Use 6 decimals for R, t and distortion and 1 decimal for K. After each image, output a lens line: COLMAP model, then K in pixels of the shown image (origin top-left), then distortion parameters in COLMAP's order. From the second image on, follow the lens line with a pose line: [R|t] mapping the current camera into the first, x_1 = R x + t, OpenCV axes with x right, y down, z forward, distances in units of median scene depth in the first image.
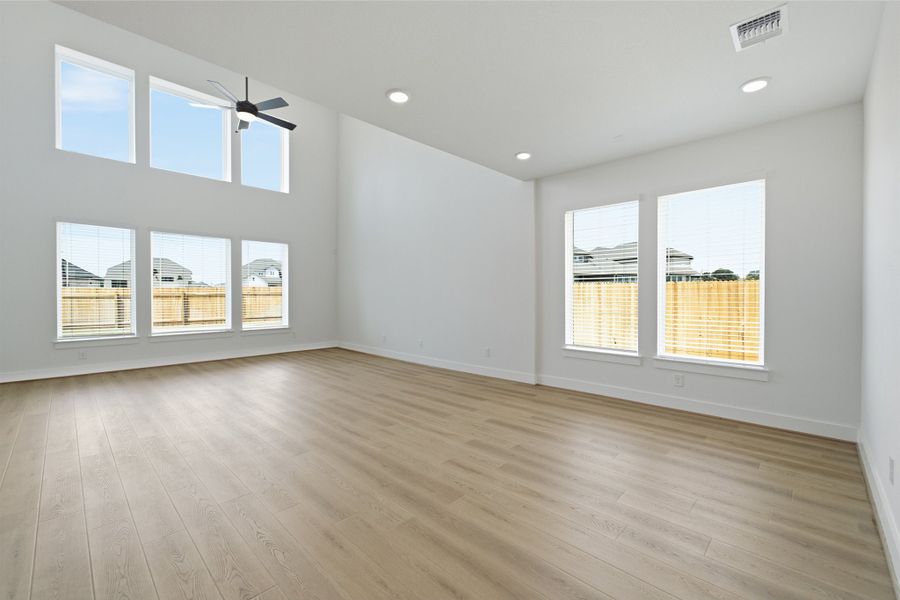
lens RADIAL K [[372.6, 0, 446.2], [0, 372.6, 296.5], [0, 0, 1]] dist [-0.003568, 0.005761]
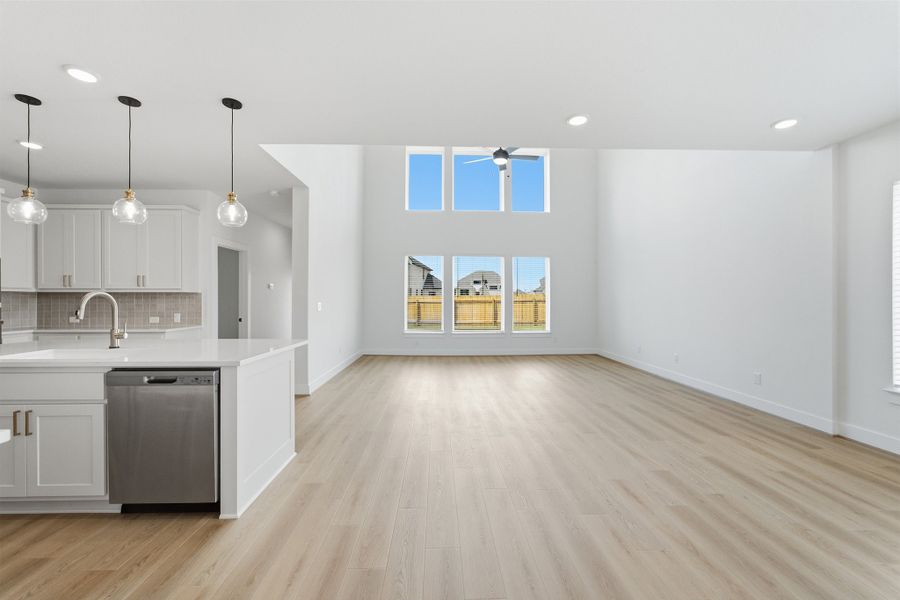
lens RADIAL K [[372.6, 0, 468.1], [0, 372.6, 299.6], [0, 0, 1]] dist [-0.003568, 0.005761]
pose [[0.738779, 0.001496, -0.673946, 0.241573], [-0.003885, 0.999990, -0.002039, -0.018297], [0.673936, 0.004125, 0.738778, 0.009291]]
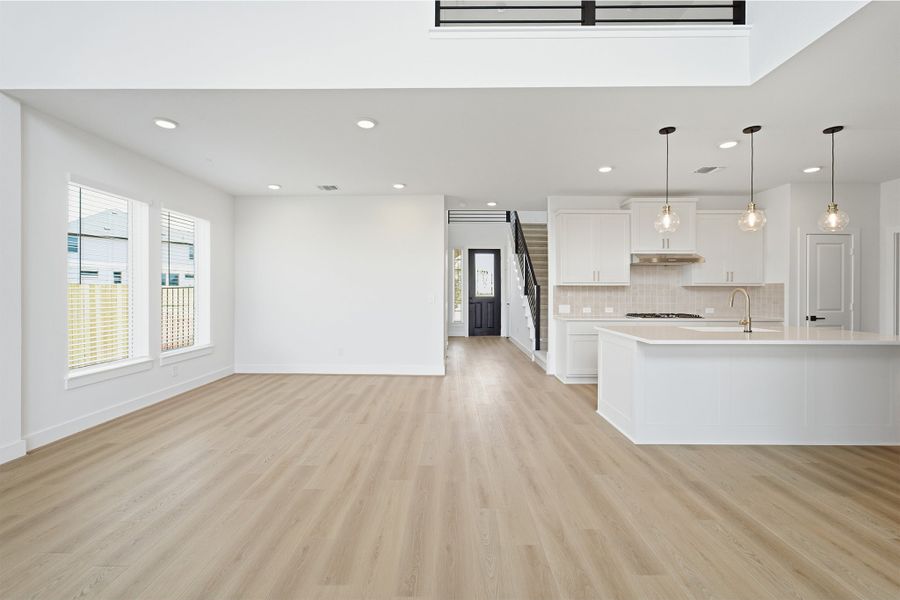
lens RADIAL K [[372.6, 0, 446.8], [0, 372.6, 294.5], [0, 0, 1]] dist [-0.003568, 0.005761]
pose [[-0.695915, 0.003511, 0.718115, -0.757724], [0.004115, 0.999991, -0.000902, -0.013222], [-0.718112, 0.002327, -0.695923, 1.105342]]
